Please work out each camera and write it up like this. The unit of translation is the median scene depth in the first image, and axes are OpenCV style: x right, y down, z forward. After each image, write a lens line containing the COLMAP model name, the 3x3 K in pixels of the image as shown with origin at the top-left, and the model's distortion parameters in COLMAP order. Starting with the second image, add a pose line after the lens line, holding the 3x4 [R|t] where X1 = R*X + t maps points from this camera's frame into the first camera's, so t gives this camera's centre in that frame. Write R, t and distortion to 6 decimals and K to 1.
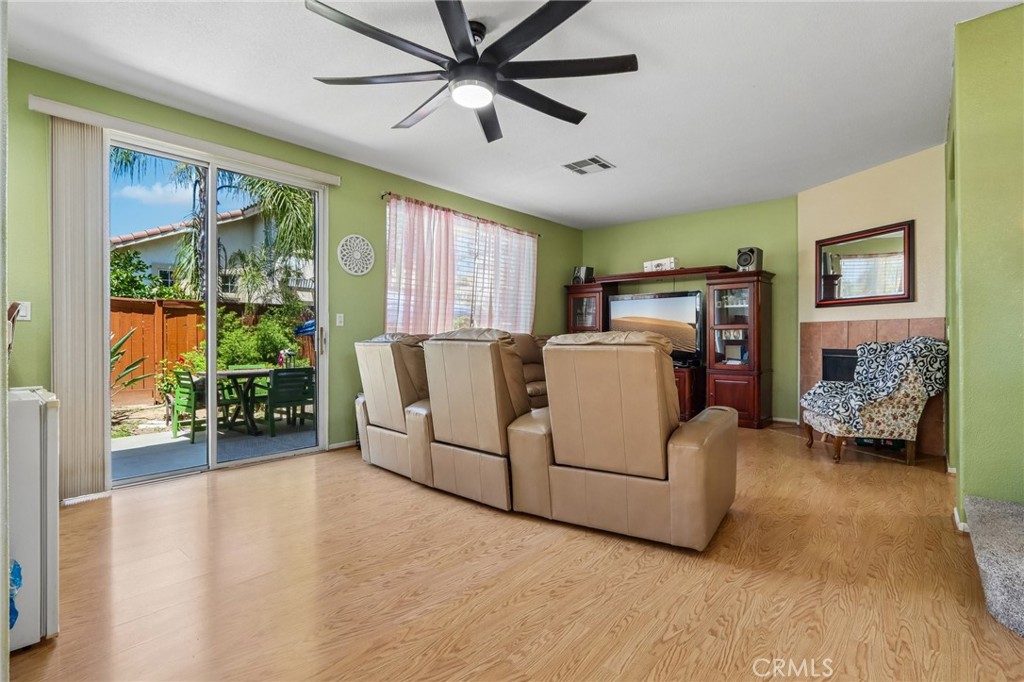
lens RADIAL K [[480.5, 0, 513.9], [0, 480.5, 335.5], [0, 0, 1]] dist [-0.010119, -0.000127]
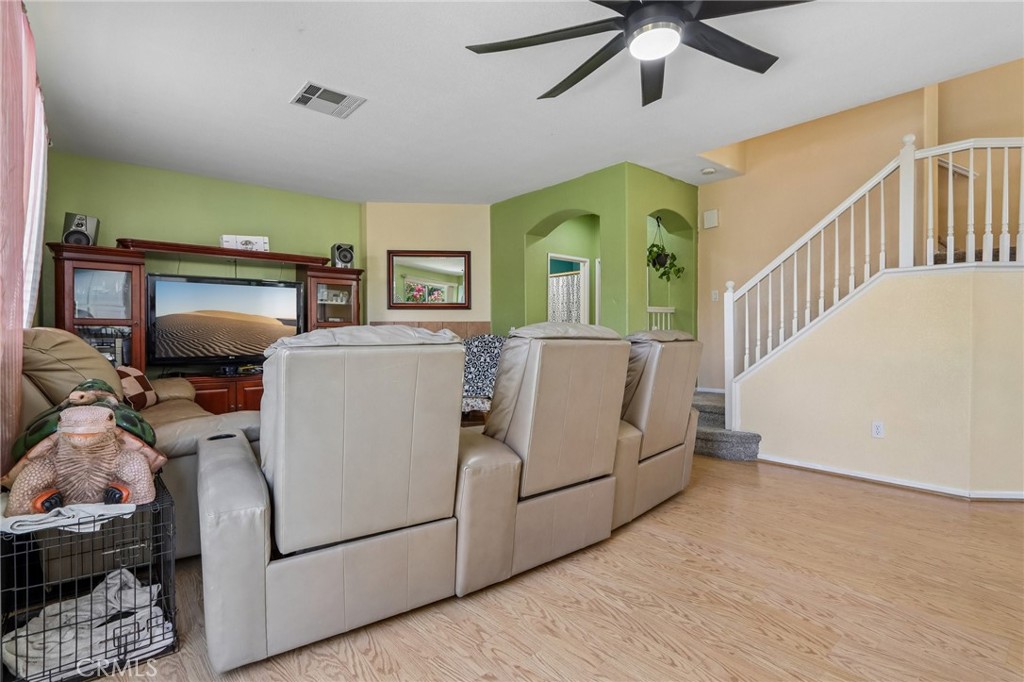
lens RADIAL K [[480.5, 0, 513.8], [0, 480.5, 340.5], [0, 0, 1]] dist [-0.010119, -0.000127]
pose [[0.186818, -0.013499, 0.982302, -0.533223], [0.000248, 0.999906, 0.013694, 0.001147], [-0.982395, -0.002315, 0.186804, 0.608995]]
